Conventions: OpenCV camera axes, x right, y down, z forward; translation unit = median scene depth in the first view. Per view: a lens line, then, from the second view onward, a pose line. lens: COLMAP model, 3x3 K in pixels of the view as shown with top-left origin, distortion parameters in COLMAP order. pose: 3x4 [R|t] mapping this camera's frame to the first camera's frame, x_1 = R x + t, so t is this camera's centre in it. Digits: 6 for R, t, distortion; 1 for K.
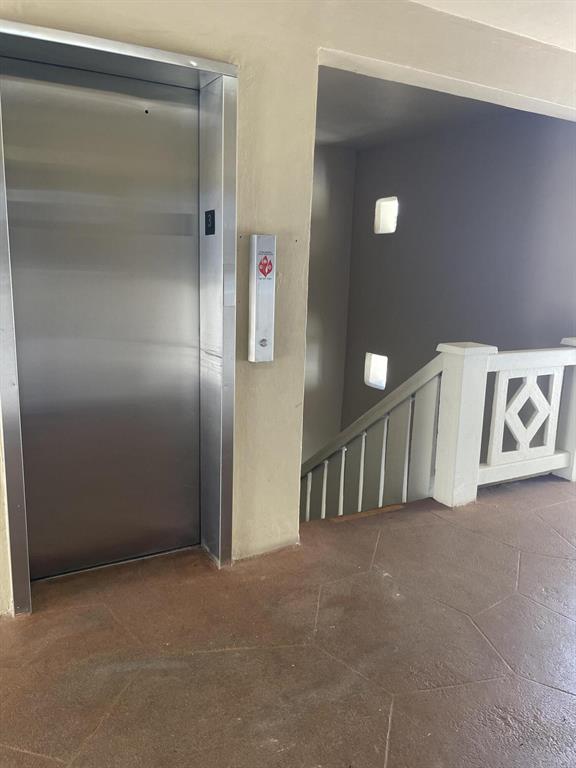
lens RADIAL K [[590.4, 0, 287.9], [0, 590.4, 389.1], [0, 0, 1]] dist [0.078709, -0.106756]
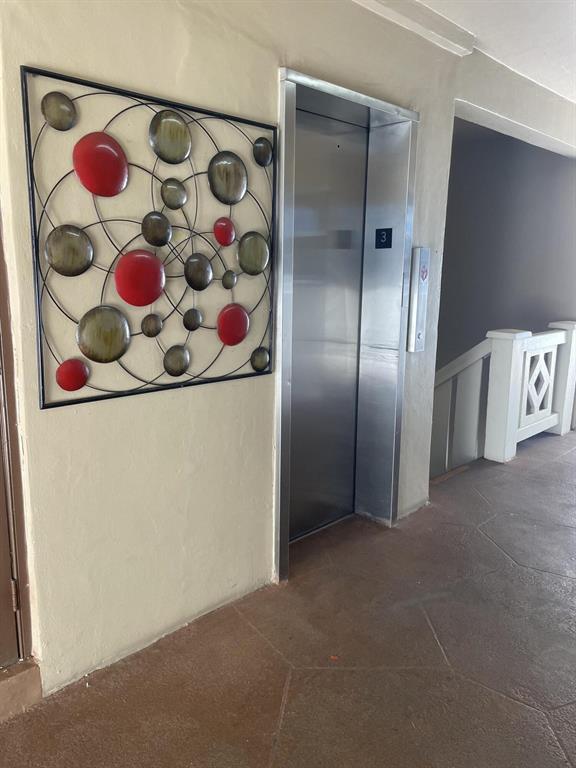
lens RADIAL K [[590.4, 0, 286.4], [0, 590.4, 380.4], [0, 0, 1]] dist [0.078709, -0.106756]
pose [[0.959158, -0.068958, 0.274337, -0.609926], [0.071047, 0.997470, 0.002327, -0.008728], [-0.273803, 0.017259, 0.961631, -0.090043]]
